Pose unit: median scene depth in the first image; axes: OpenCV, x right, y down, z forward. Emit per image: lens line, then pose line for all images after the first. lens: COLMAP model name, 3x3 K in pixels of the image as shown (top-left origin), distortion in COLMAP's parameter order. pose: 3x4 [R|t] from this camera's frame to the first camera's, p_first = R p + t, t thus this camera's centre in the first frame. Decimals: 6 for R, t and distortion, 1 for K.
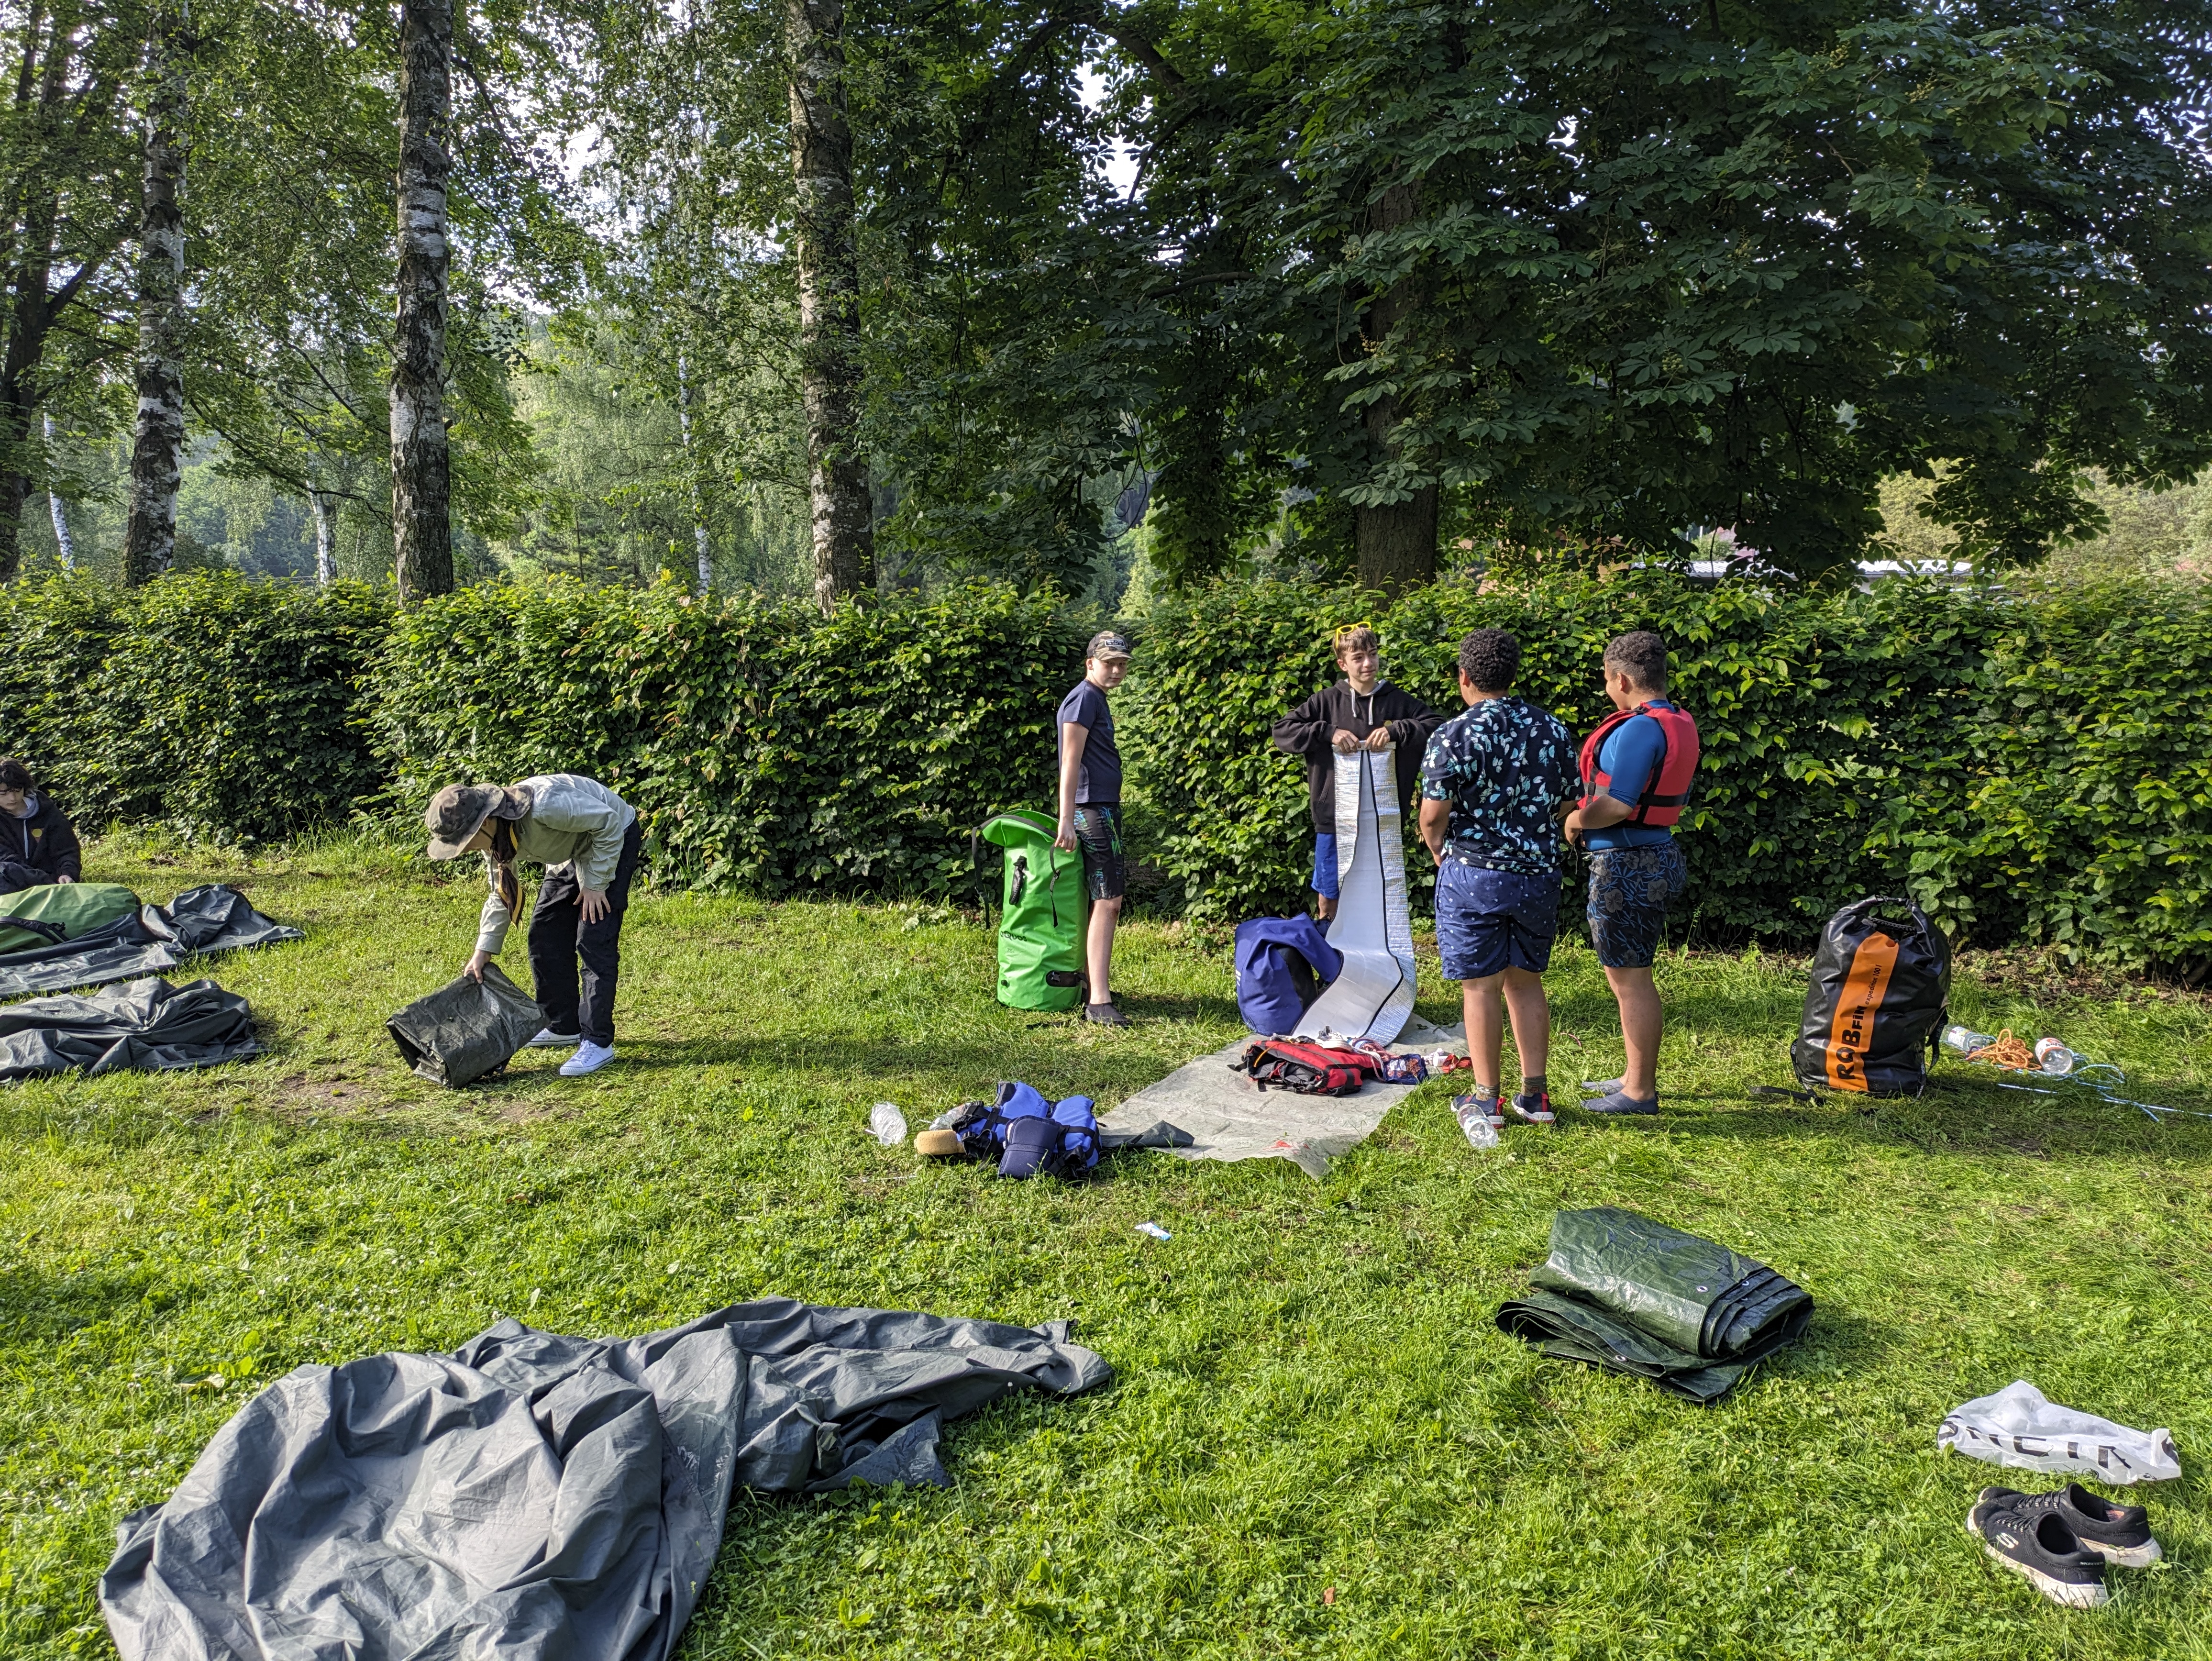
lens RADIAL K [[1654.9, 0, 1097.1], [0, 1654.9, 844.9], [0, 0, 1]] dist [0.012542, 0.025419]
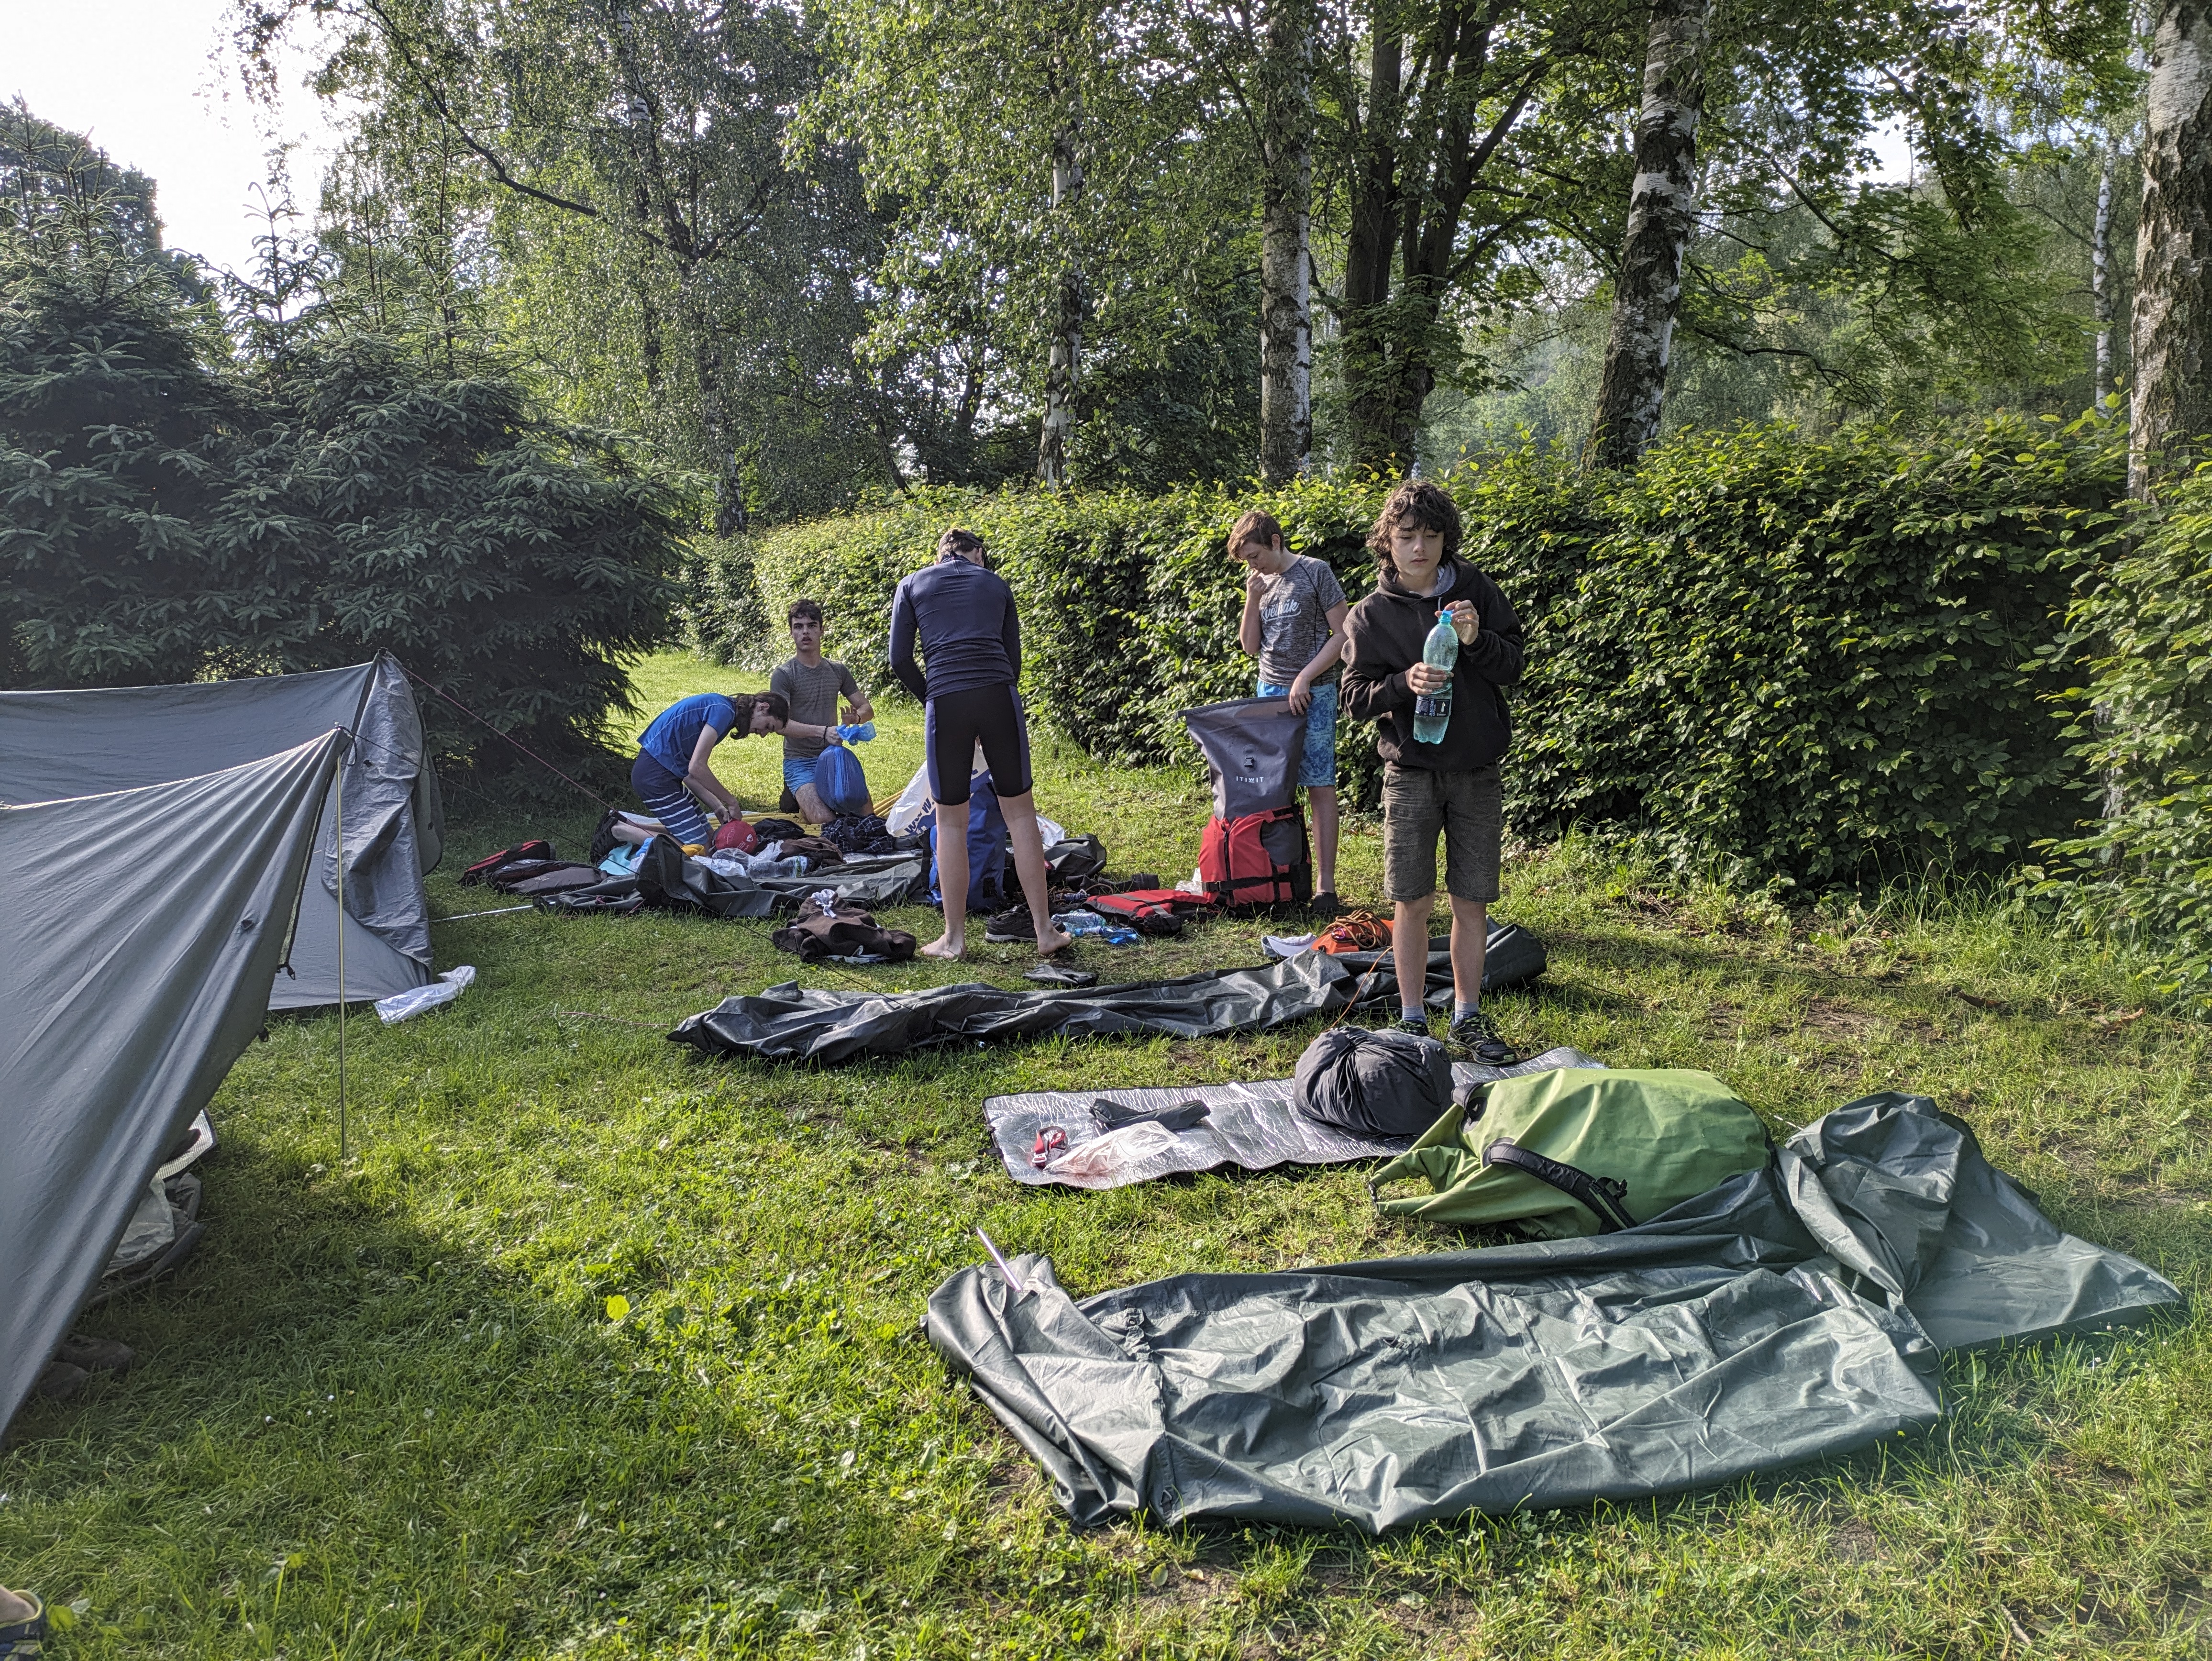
lens RADIAL K [[1654.9, 0, 1097.1], [0, 1654.9, 844.9], [0, 0, 1]] dist [0.012542, 0.025419]
pose [[0.746769, 0.092637, -0.658601, -0.309092], [-0.056635, 0.995513, 0.075809, -0.047362], [0.662668, -0.019312, 0.748664, 0.405030]]
